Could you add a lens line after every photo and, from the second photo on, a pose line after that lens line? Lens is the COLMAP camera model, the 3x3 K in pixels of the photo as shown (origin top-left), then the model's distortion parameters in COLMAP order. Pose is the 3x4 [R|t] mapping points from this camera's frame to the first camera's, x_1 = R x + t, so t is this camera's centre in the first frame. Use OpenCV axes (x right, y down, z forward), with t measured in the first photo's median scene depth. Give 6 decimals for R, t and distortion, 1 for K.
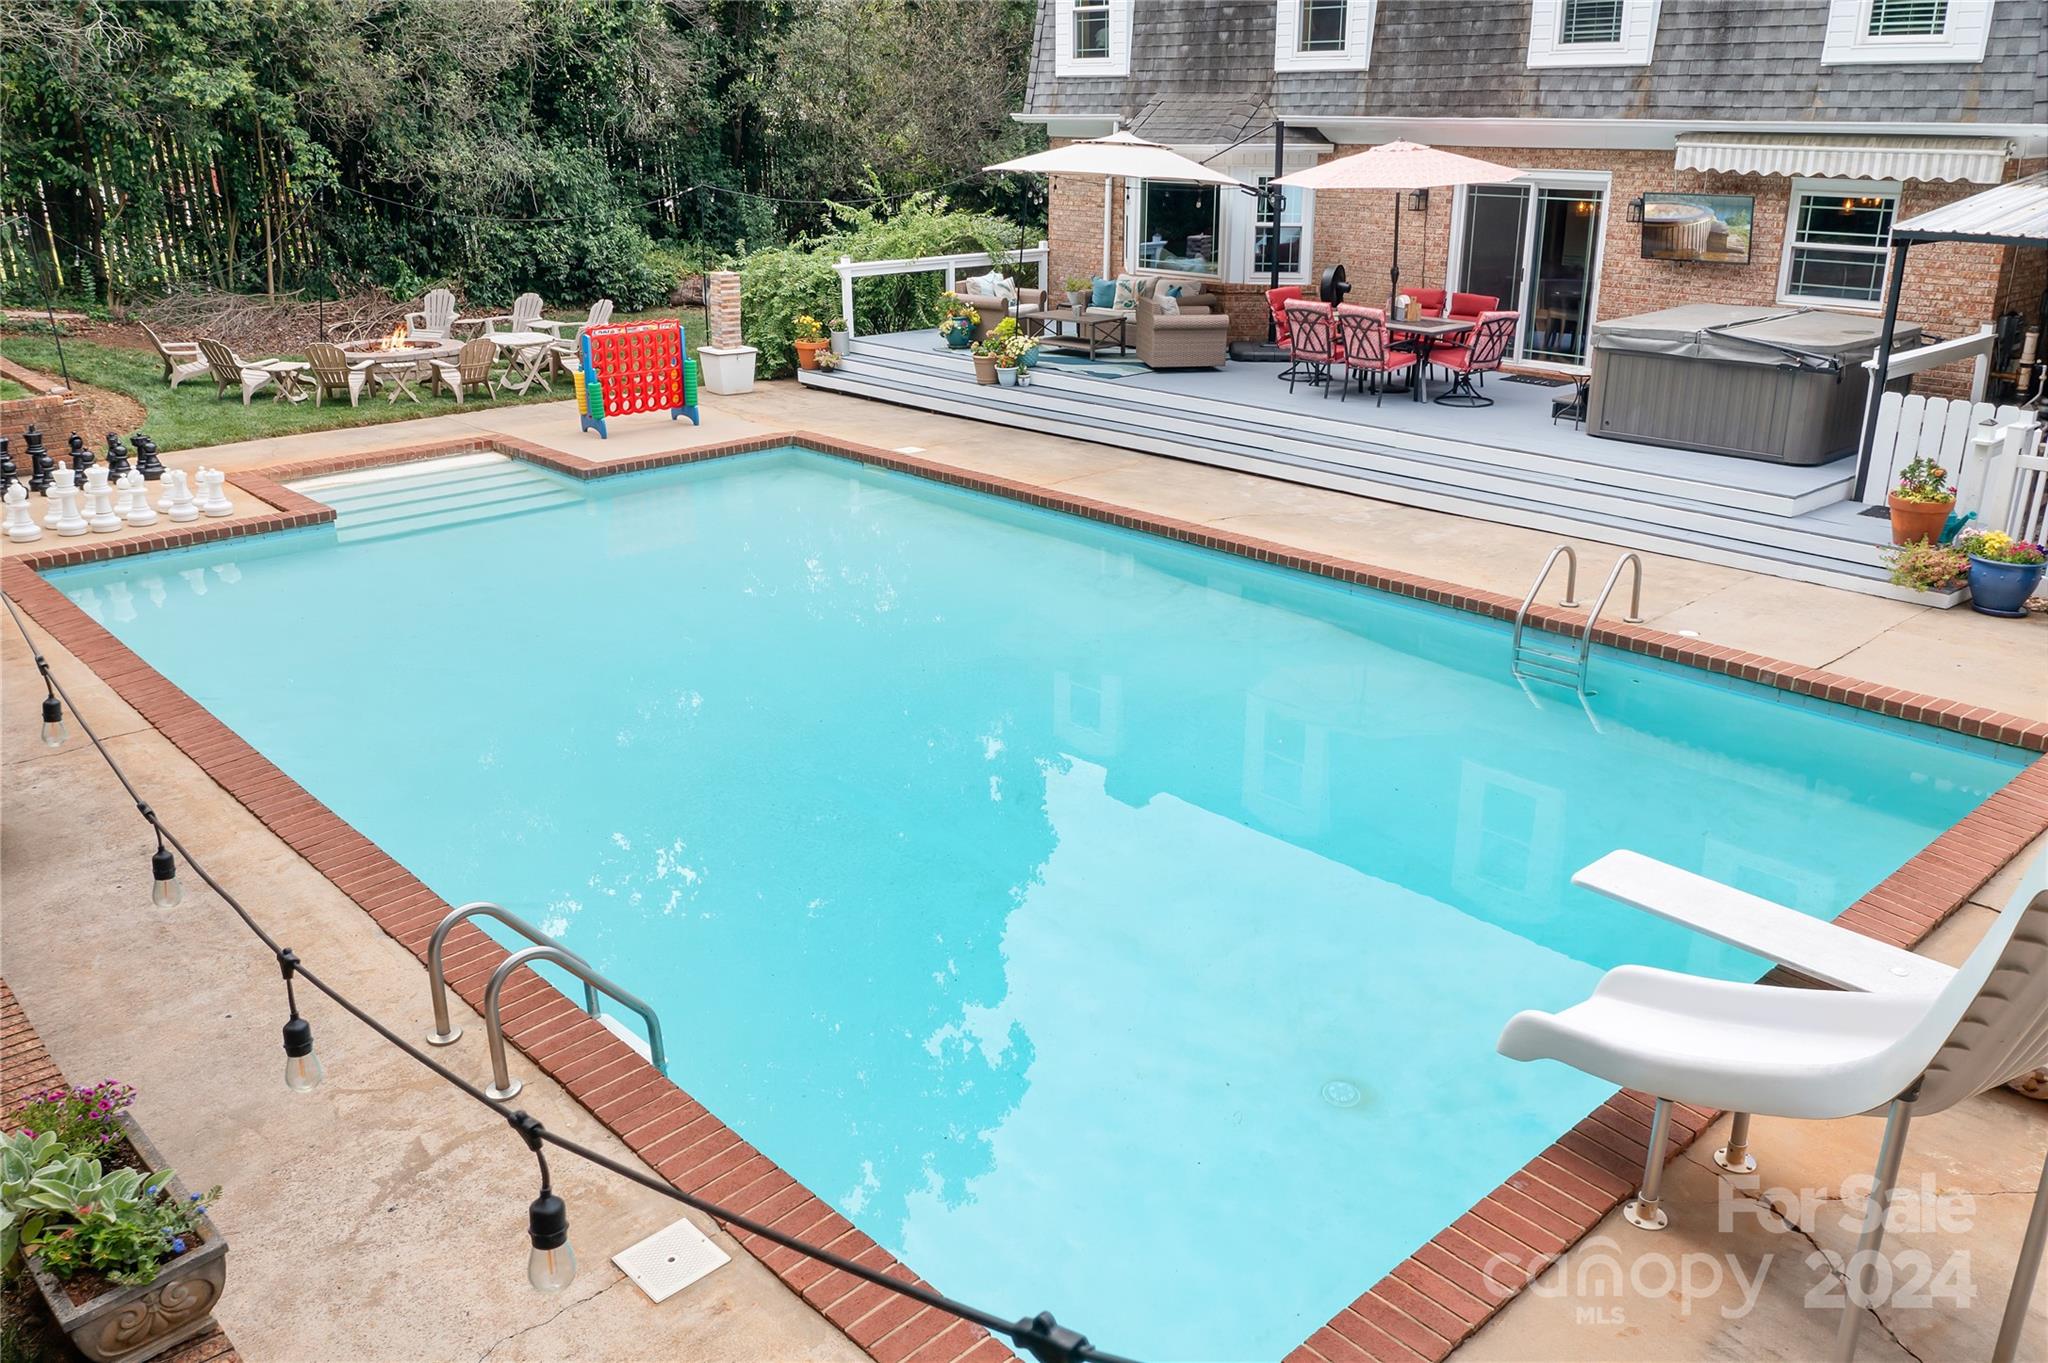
lens RADIAL K [[1623.3, 0, 1024.0], [0, 1623.3, 681.5], [0, 0, 1]] dist [-0.023202, 0.006635]
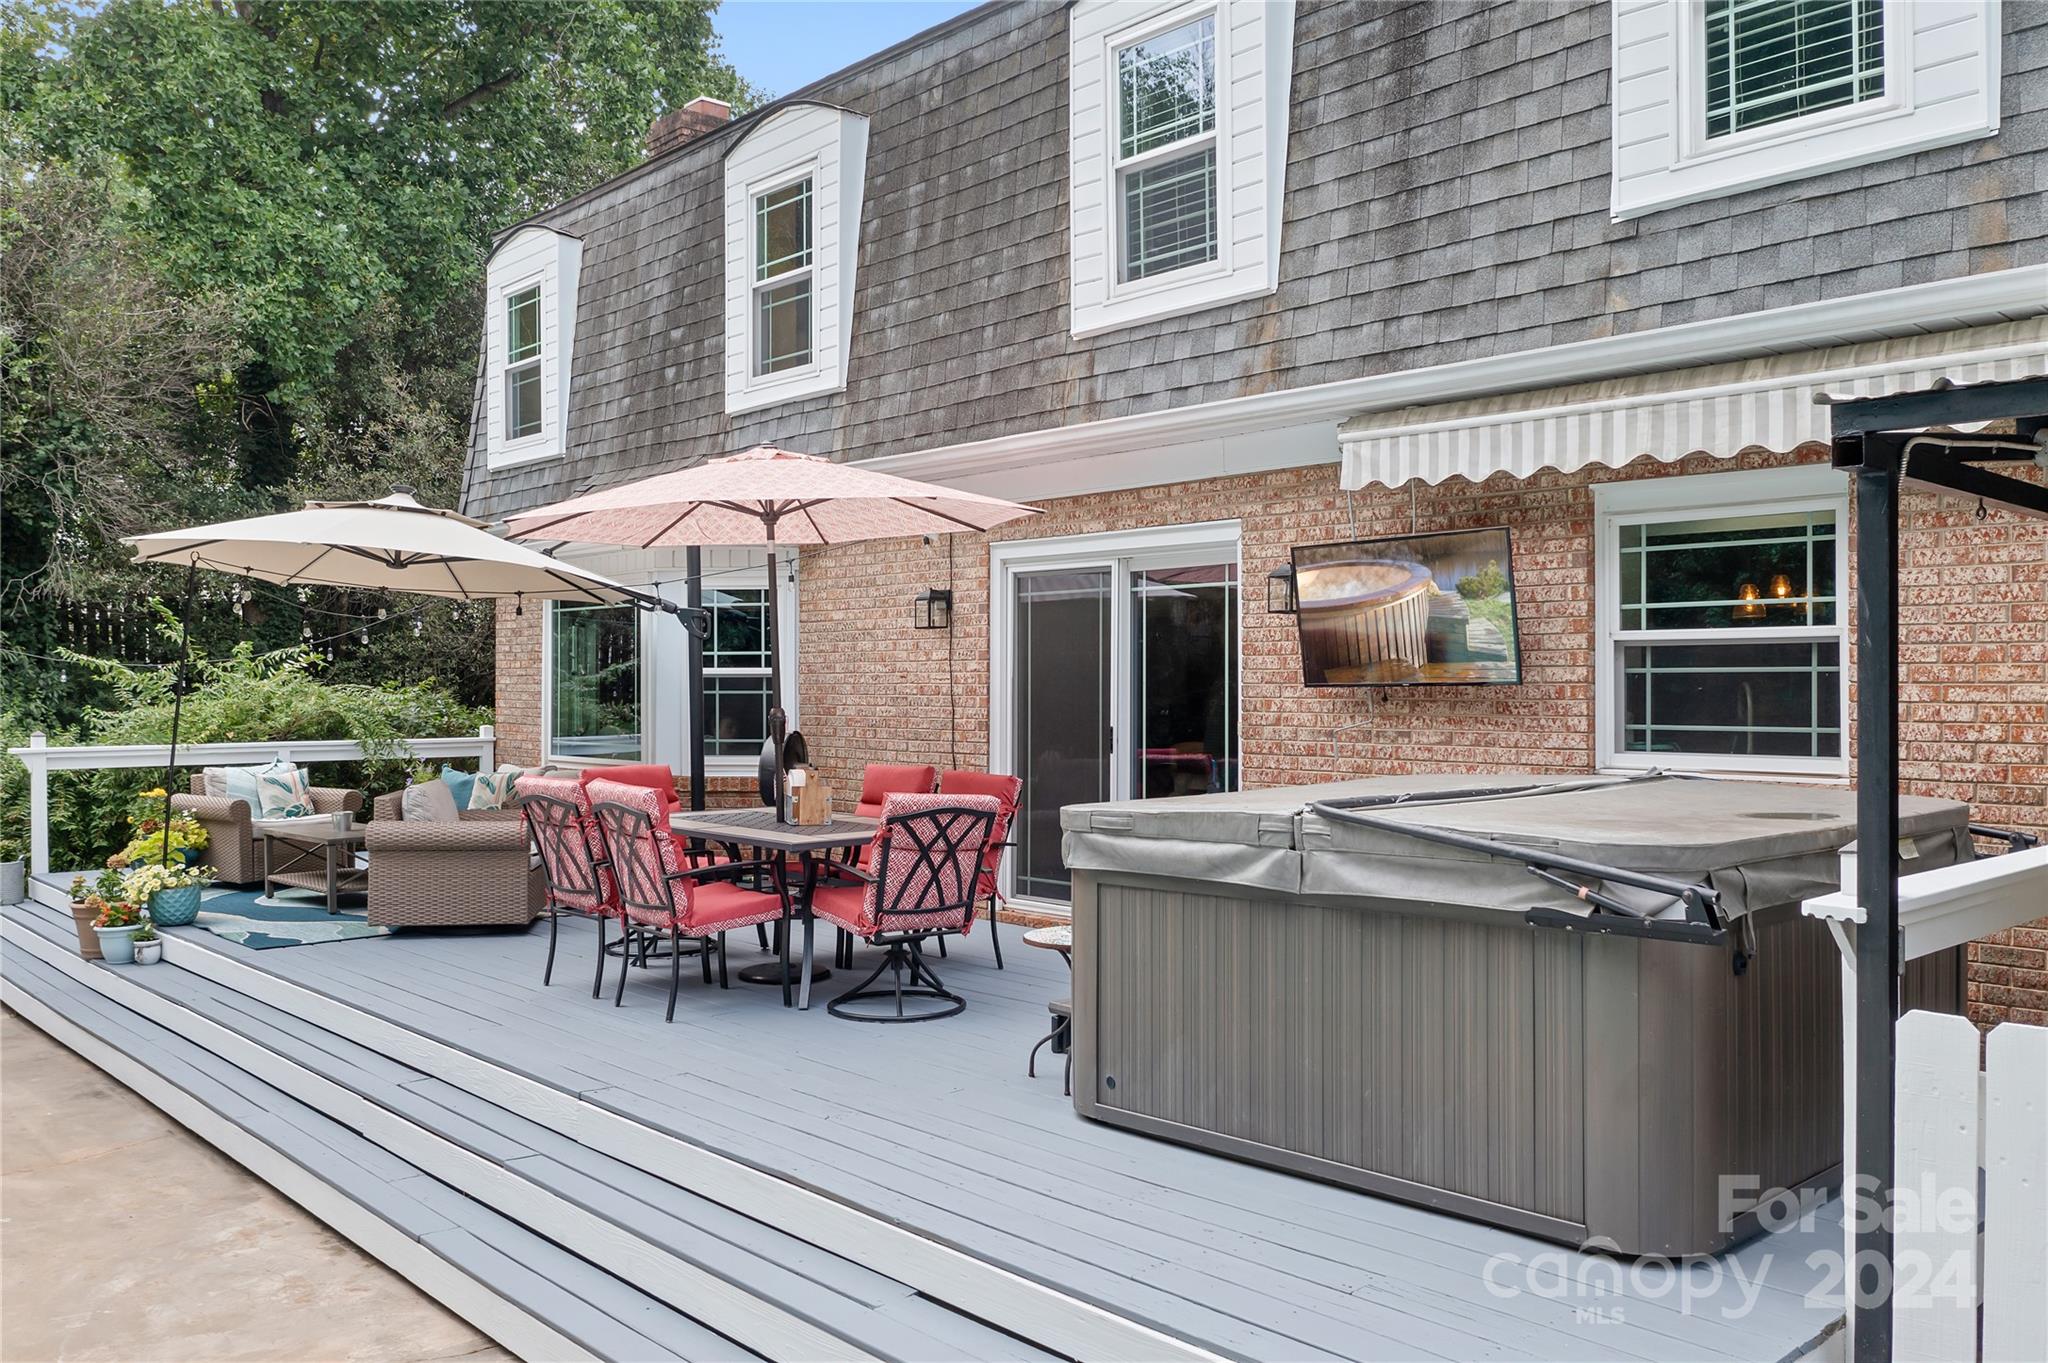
lens RADIAL K [[1623.3, 0, 1024.0], [0, 1623.3, 681.5], [0, 0, 1]] dist [-0.023202, 0.006635]
pose [[0.999993, 0.001080, 0.003458, 0.315001], [0.000145, 0.941780, -0.336230, -0.114606], [-0.003620, 0.336229, 0.941773, 0.594625]]
